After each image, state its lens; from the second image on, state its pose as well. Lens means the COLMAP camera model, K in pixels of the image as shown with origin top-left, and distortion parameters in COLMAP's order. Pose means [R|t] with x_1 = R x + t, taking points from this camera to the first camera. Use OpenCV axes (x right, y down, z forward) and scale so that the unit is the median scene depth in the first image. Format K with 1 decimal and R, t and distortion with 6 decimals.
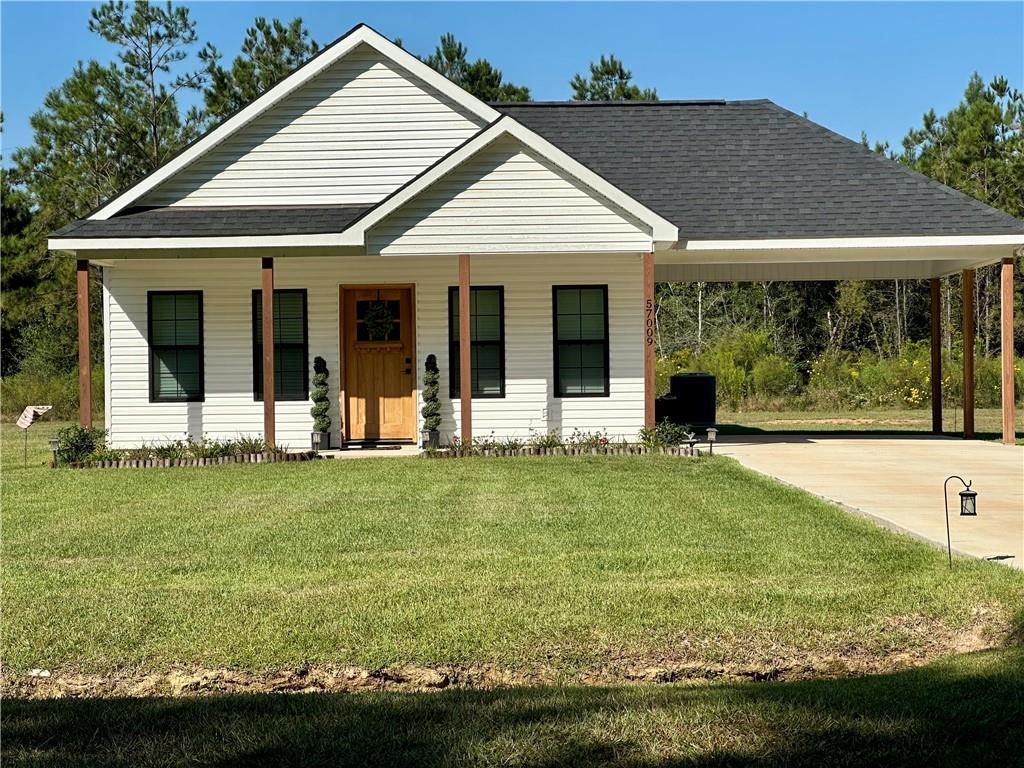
lens RADIAL K [[2300.8, 0, 512.2], [0, 2300.8, 383.1], [0, 0, 1]] dist [0.136741, 0.000000]
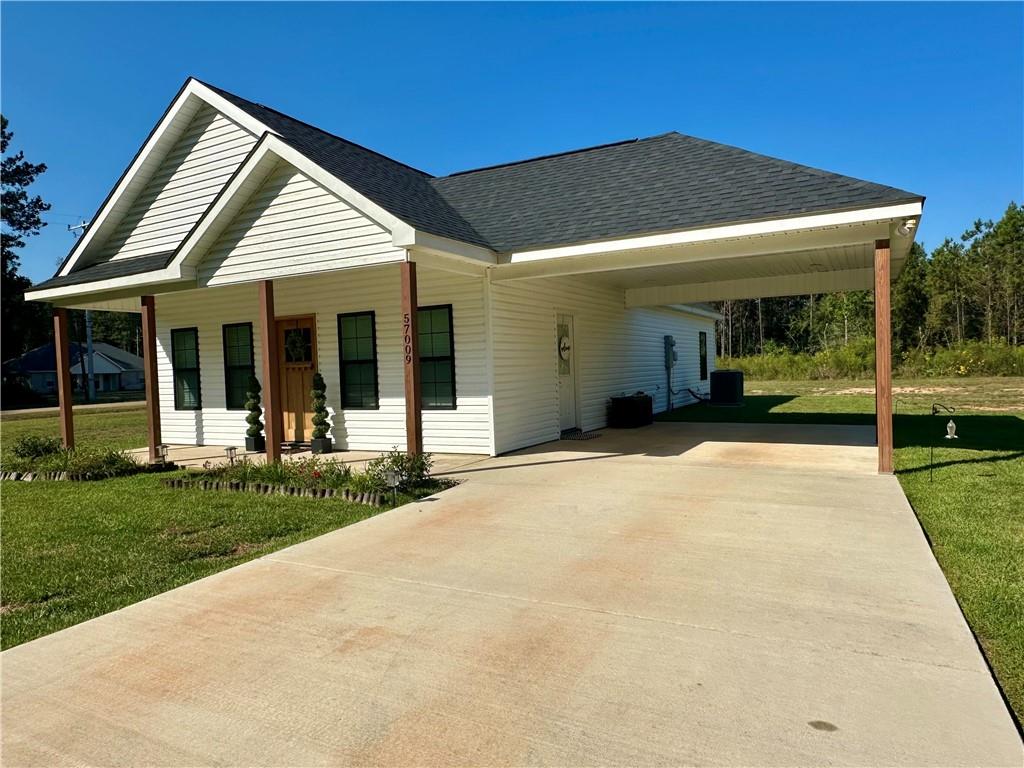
lens RADIAL K [[674.4, 0, 509.9], [0, 674.4, 387.7], [0, 0, 1]] dist [-0.000691, 0.003790]
pose [[0.889589, -0.004640, -0.456738, 0.205263], [0.022424, 0.999186, 0.033524, -0.014014], [0.456211, -0.040064, 0.888969, 0.733276]]
